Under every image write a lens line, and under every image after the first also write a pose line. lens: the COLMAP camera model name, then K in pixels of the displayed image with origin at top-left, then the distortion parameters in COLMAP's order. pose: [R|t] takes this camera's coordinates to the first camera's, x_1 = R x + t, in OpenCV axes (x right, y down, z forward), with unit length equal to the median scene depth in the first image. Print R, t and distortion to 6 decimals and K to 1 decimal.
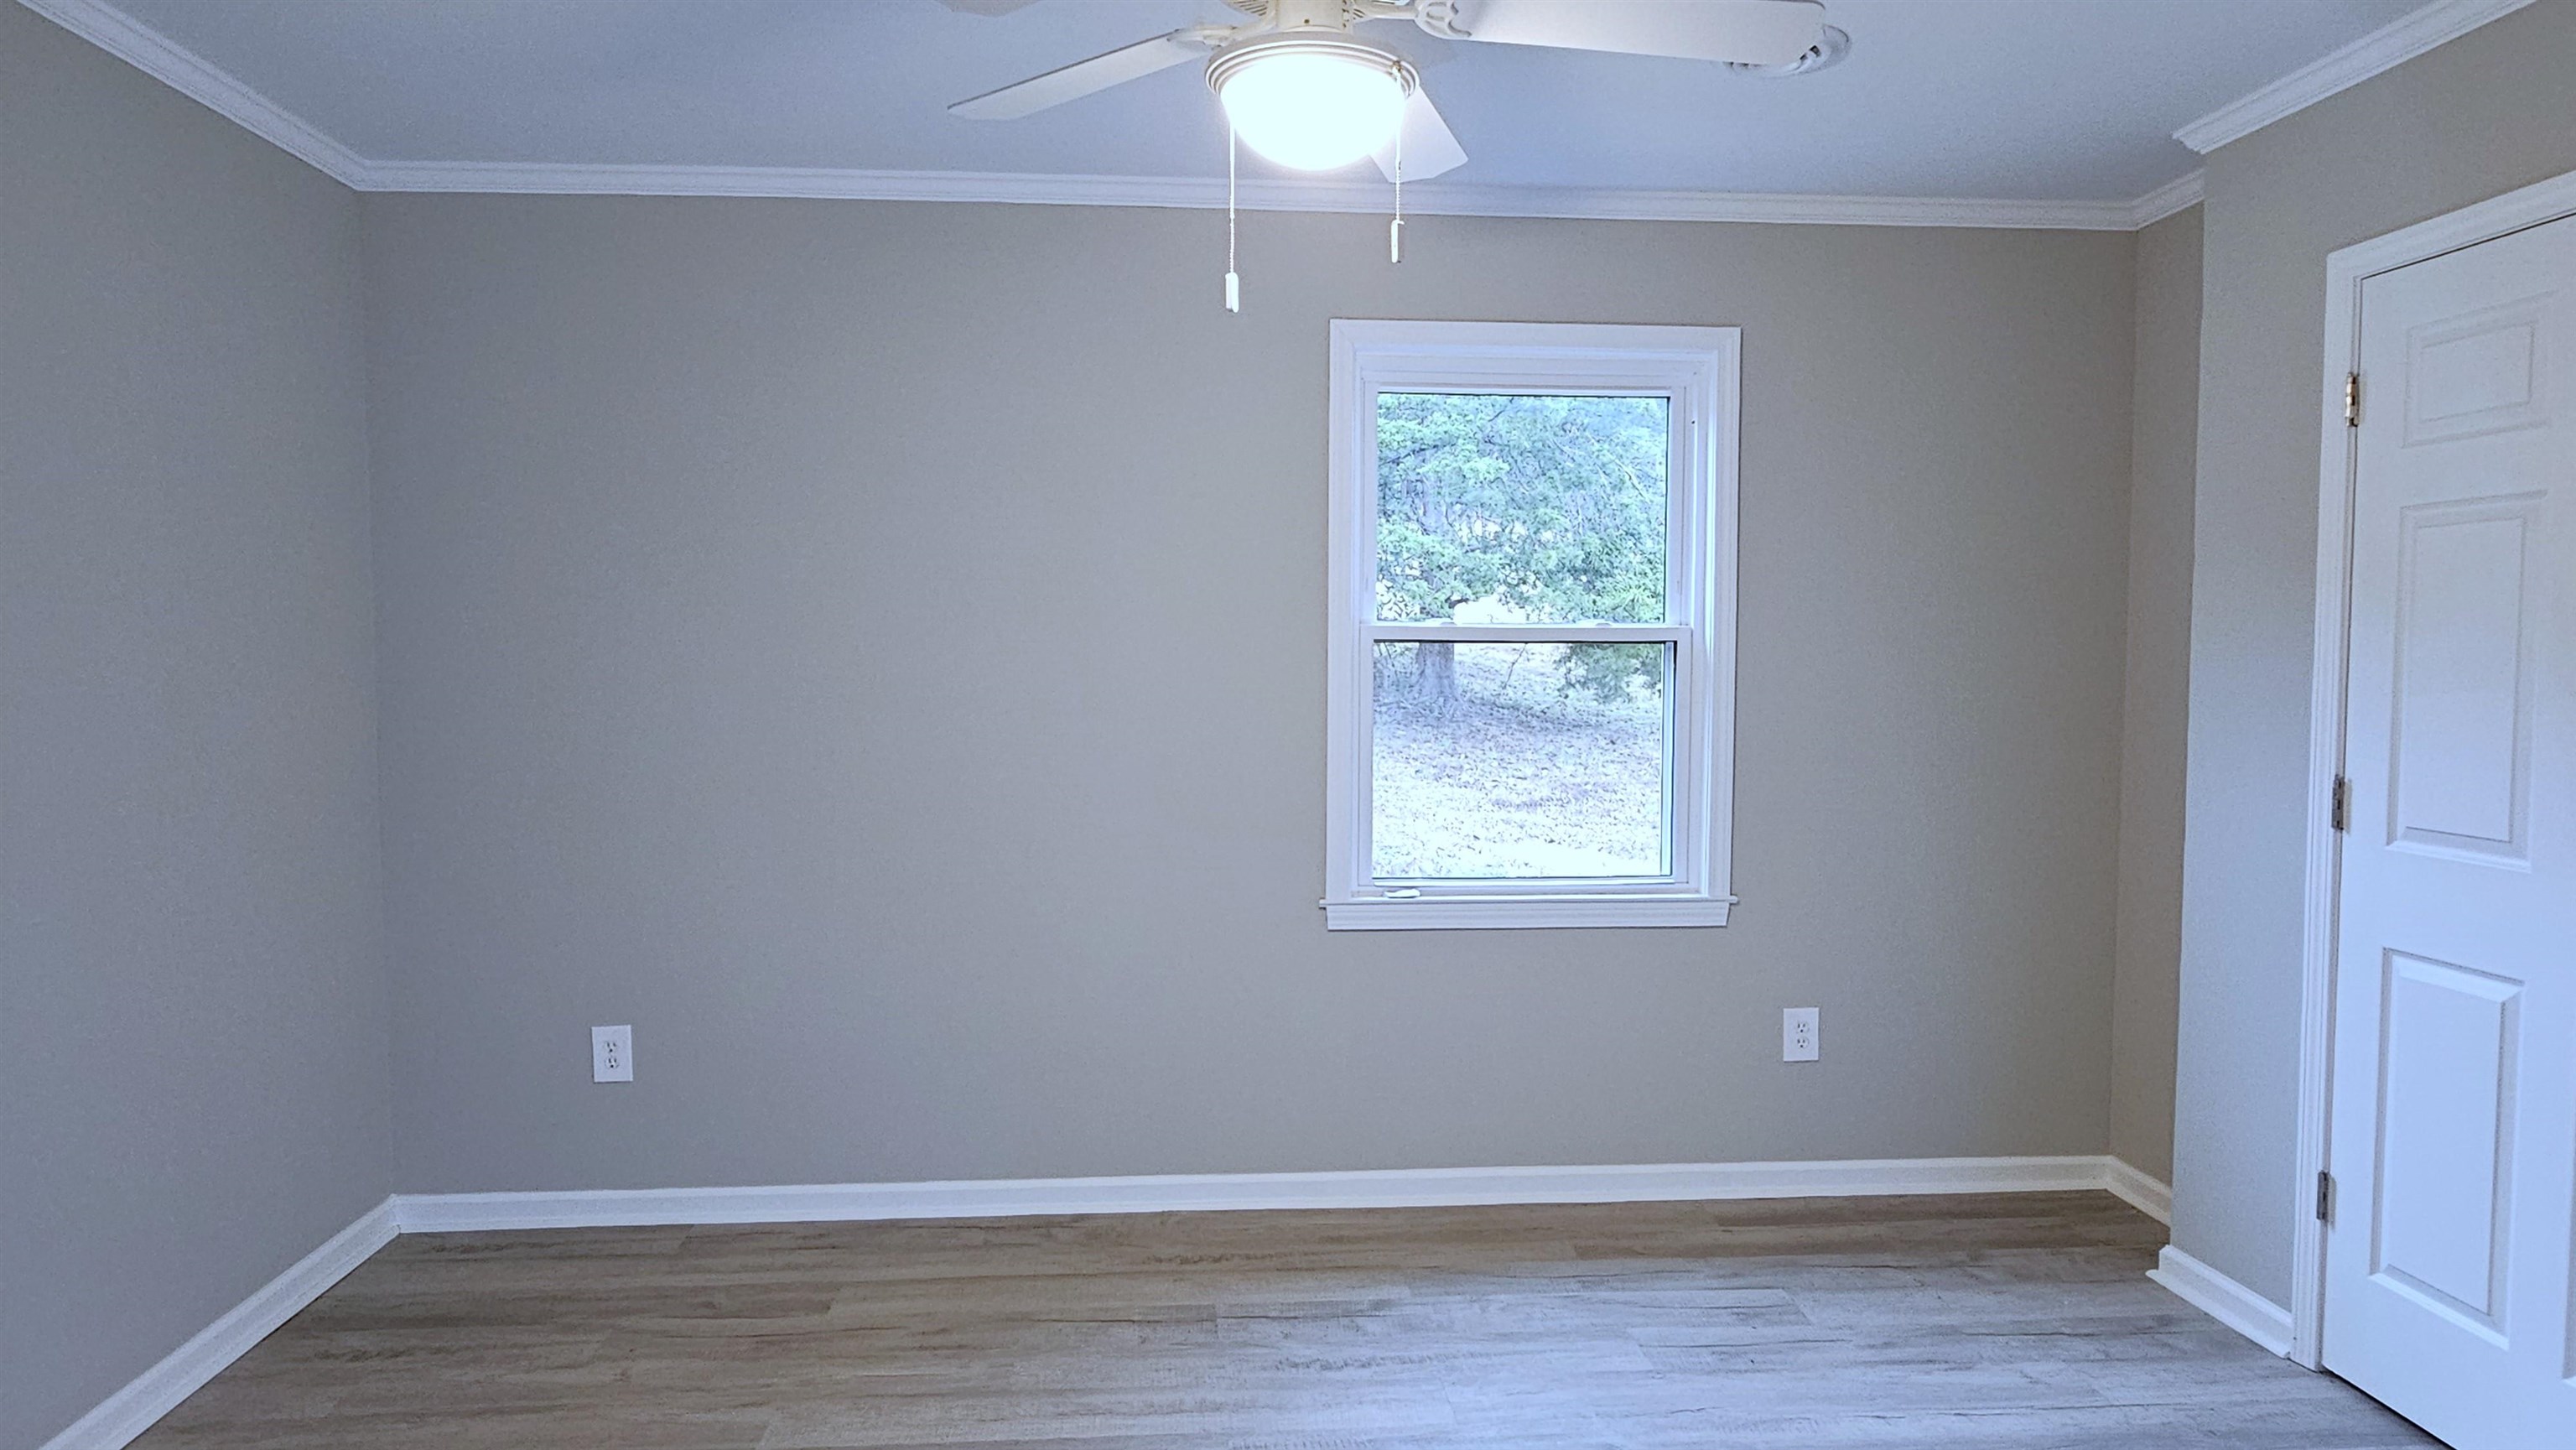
lens RADIAL K [[1449.9, 0, 1288.0], [0, 1449.9, 725.0], [0, 0, 1]] dist [-0.002545, -0.000118]
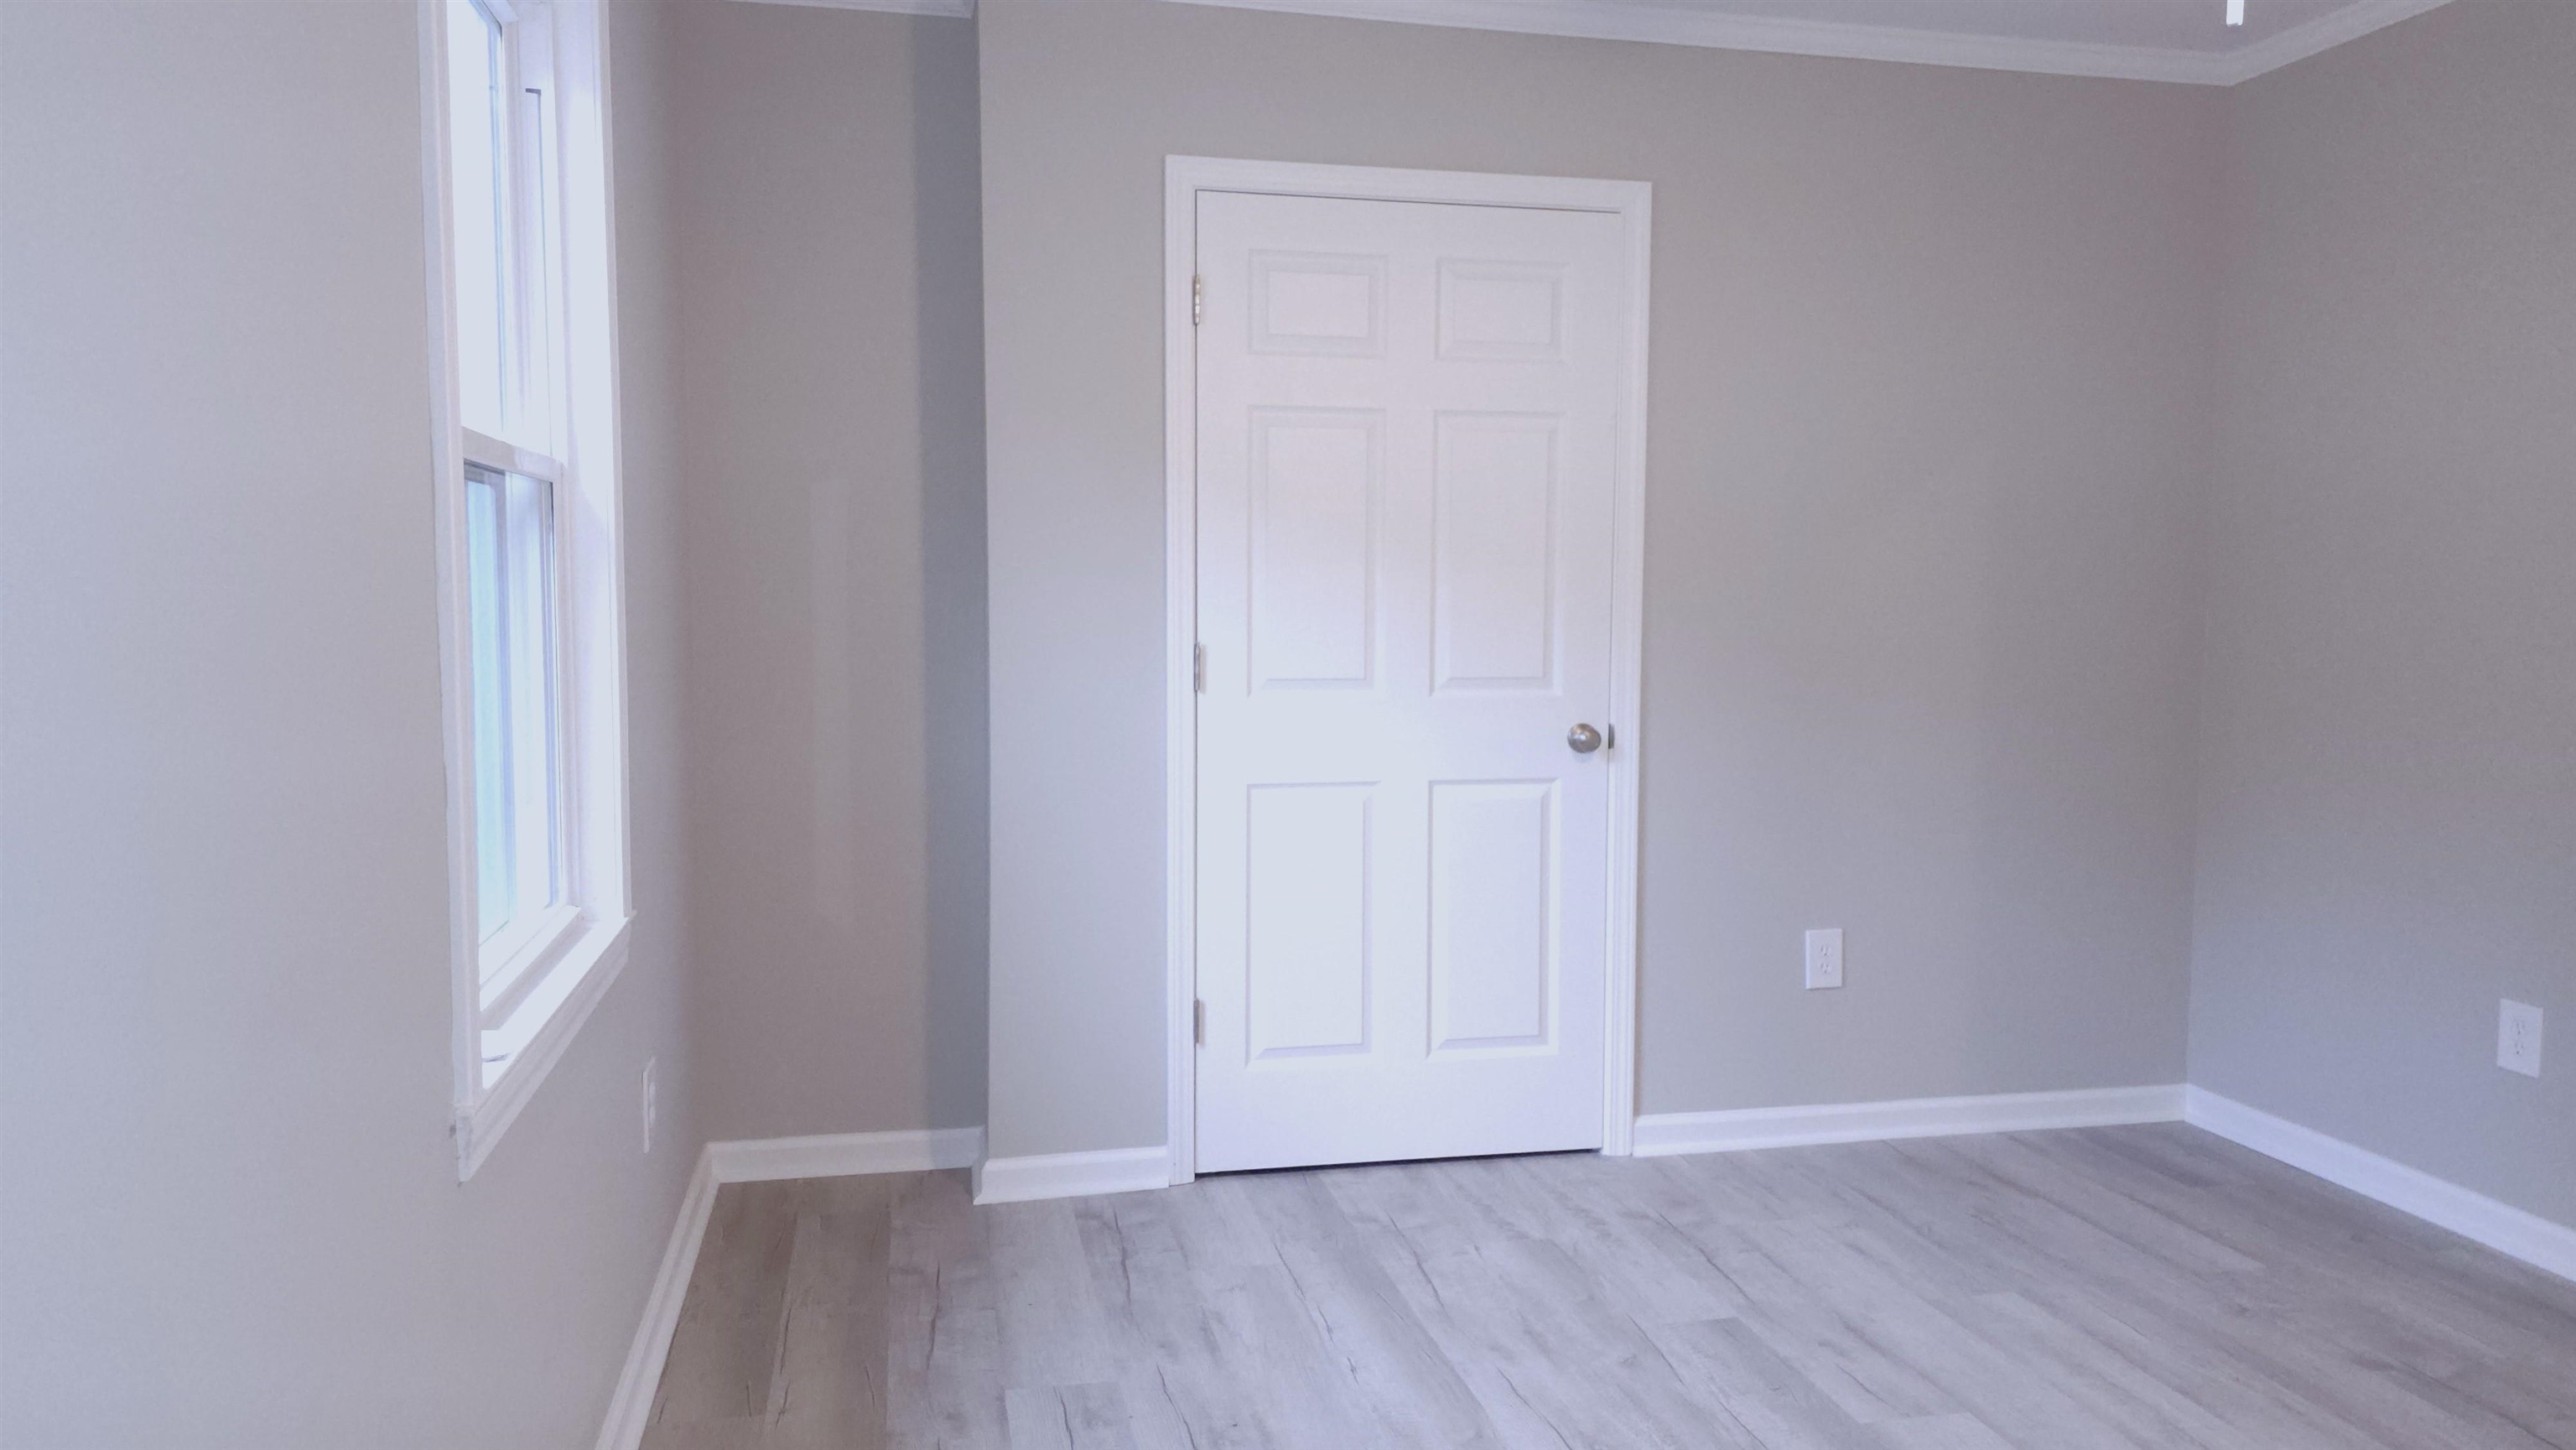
lens RADIAL K [[1759.1, 0, 1174.0], [0, 1759.1, 724.8], [0, 0, 1]] dist [0.007709, 0.002620]
pose [[-0.098087, -0.082123, 0.991784, -0.579293], [0.050293, 0.994907, 0.087356, -0.019296], [-0.993906, 0.058449, -0.093457, 1.090392]]
